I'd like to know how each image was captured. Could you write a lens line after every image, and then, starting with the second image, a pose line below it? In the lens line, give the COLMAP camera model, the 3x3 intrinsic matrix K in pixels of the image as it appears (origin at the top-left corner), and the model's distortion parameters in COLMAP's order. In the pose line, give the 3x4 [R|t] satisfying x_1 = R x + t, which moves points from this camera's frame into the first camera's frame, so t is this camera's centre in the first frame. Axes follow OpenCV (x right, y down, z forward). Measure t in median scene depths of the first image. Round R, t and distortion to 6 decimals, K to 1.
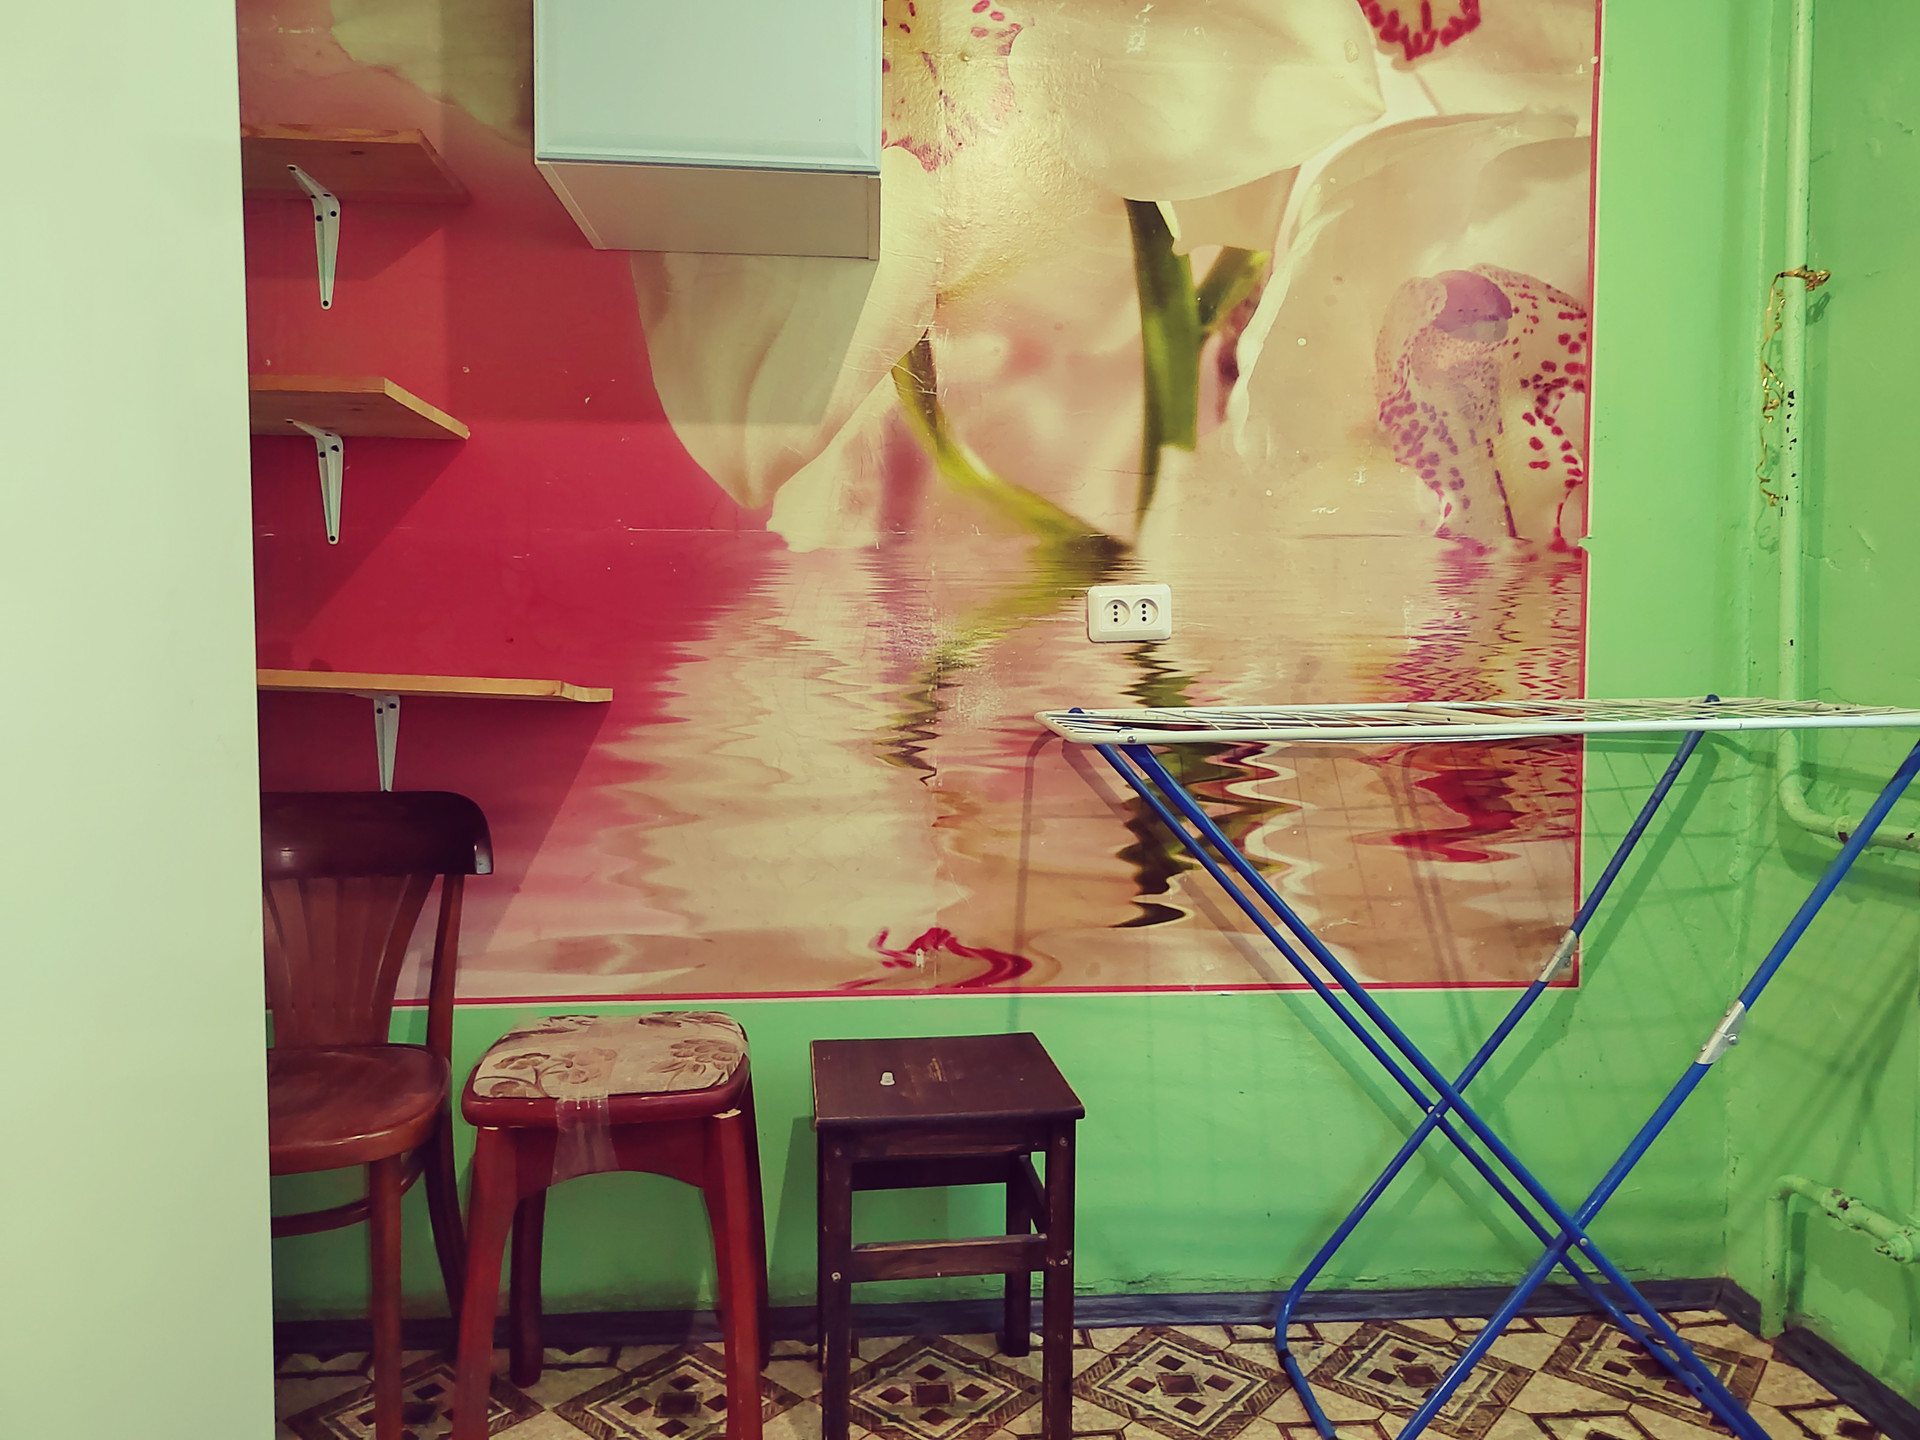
lens RADIAL K [[1308.1, 0, 973.1], [0, 1308.1, 715.6], [0, 0, 1]] dist [0.049271, -0.039745]
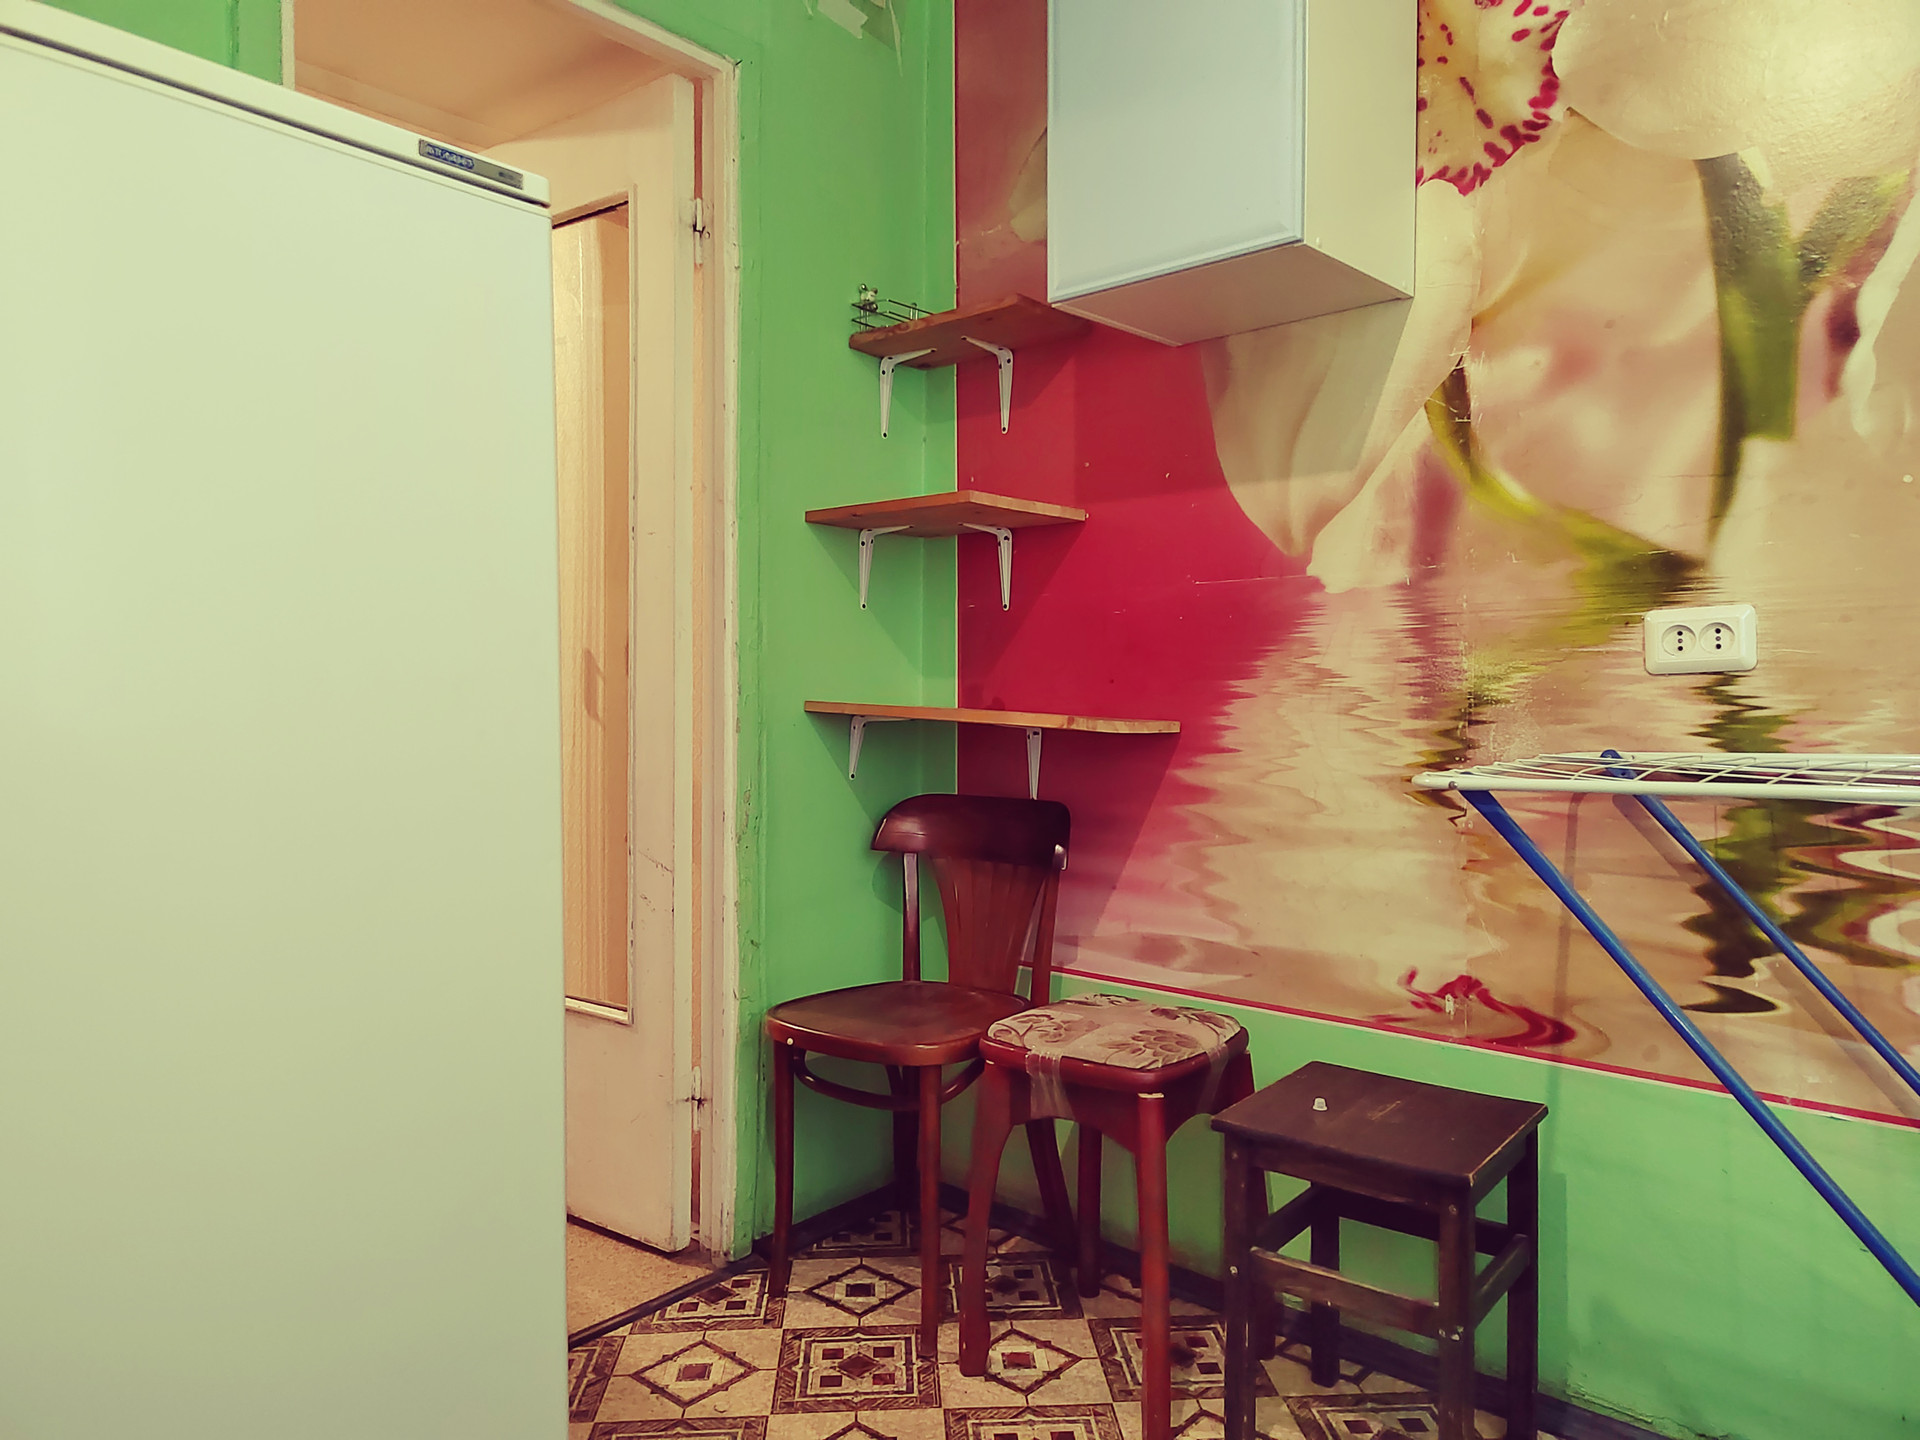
lens RADIAL K [[1308.1, 0, 973.9], [0, 1308.1, 714.0], [0, 0, 1]] dist [0.049271, -0.039745]
pose [[0.695343, 0.007986, -0.718634, 0.418012], [-0.022849, 0.999678, -0.010999, -0.010406], [0.718315, 0.024068, 0.695302, 0.067695]]
